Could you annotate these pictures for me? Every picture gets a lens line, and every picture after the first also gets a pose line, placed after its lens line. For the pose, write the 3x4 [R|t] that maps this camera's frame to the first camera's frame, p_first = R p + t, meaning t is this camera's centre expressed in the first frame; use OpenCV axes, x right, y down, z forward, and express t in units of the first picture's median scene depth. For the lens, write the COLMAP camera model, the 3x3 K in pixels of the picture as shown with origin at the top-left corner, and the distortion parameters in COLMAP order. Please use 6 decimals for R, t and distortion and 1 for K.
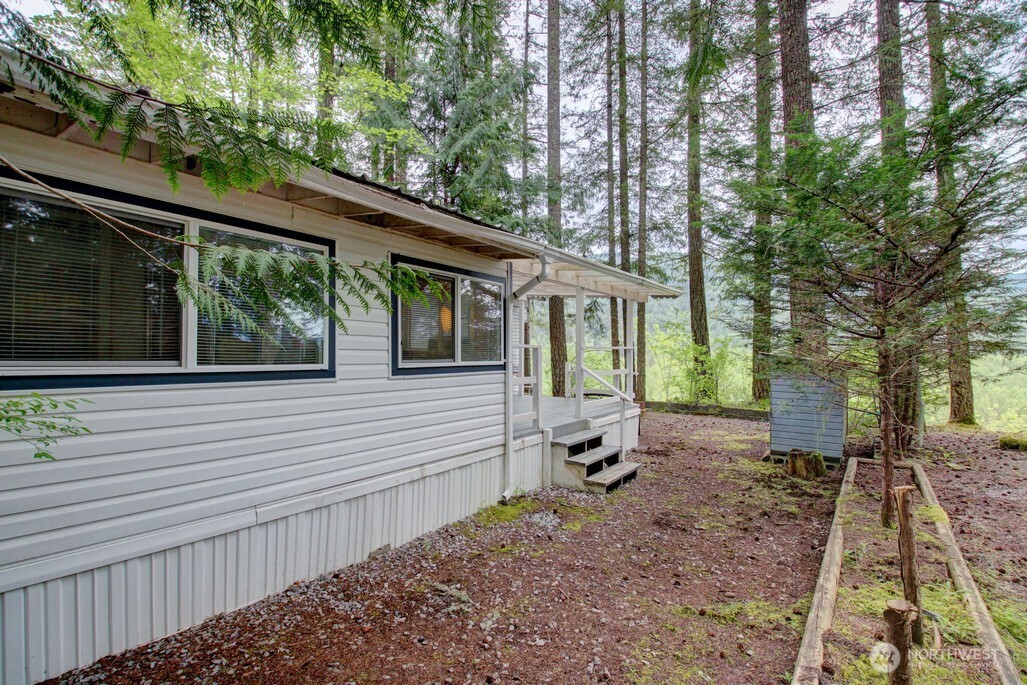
lens RADIAL K [[477.9, 0, 498.7], [0, 477.9, 350.6], [0, 0, 1]] dist [-0.003210, -0.011287]
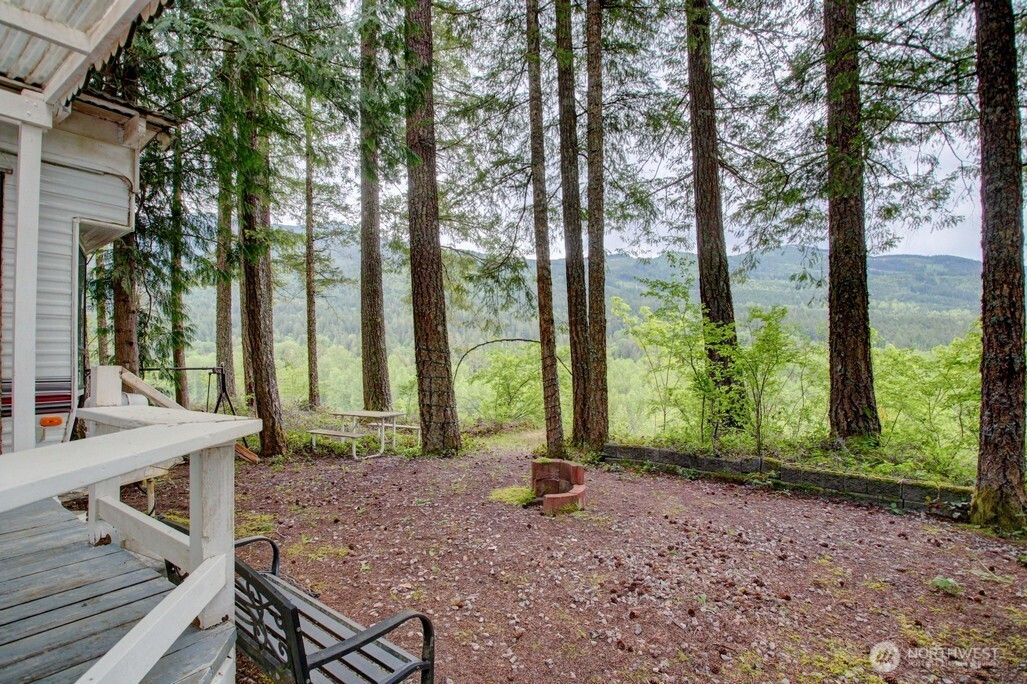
lens RADIAL K [[477.9, 0, 504.4], [0, 477.9, 349.1], [0, 0, 1]] dist [-0.003210, -0.011287]
pose [[0.999806, -0.019032, -0.005076, 0.376518], [0.018982, 0.999773, -0.009699, 0.025443], [0.005259, 0.009601, 0.999940, 0.945291]]
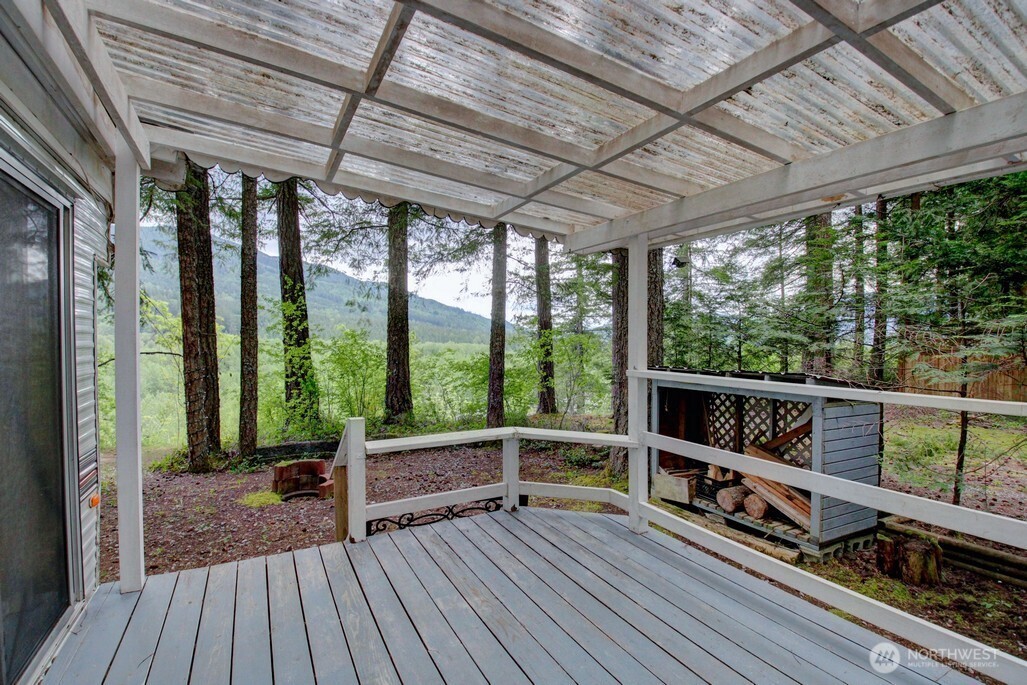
lens RADIAL K [[477.9, 0, 512.6], [0, 477.9, 346.2], [0, 0, 1]] dist [-0.003210, -0.011287]
pose [[0.427958, -0.013217, 0.903702, -0.095197], [-0.007865, 0.999801, 0.018347, -0.033470], [-0.903764, -0.014959, 0.427769, 0.933734]]
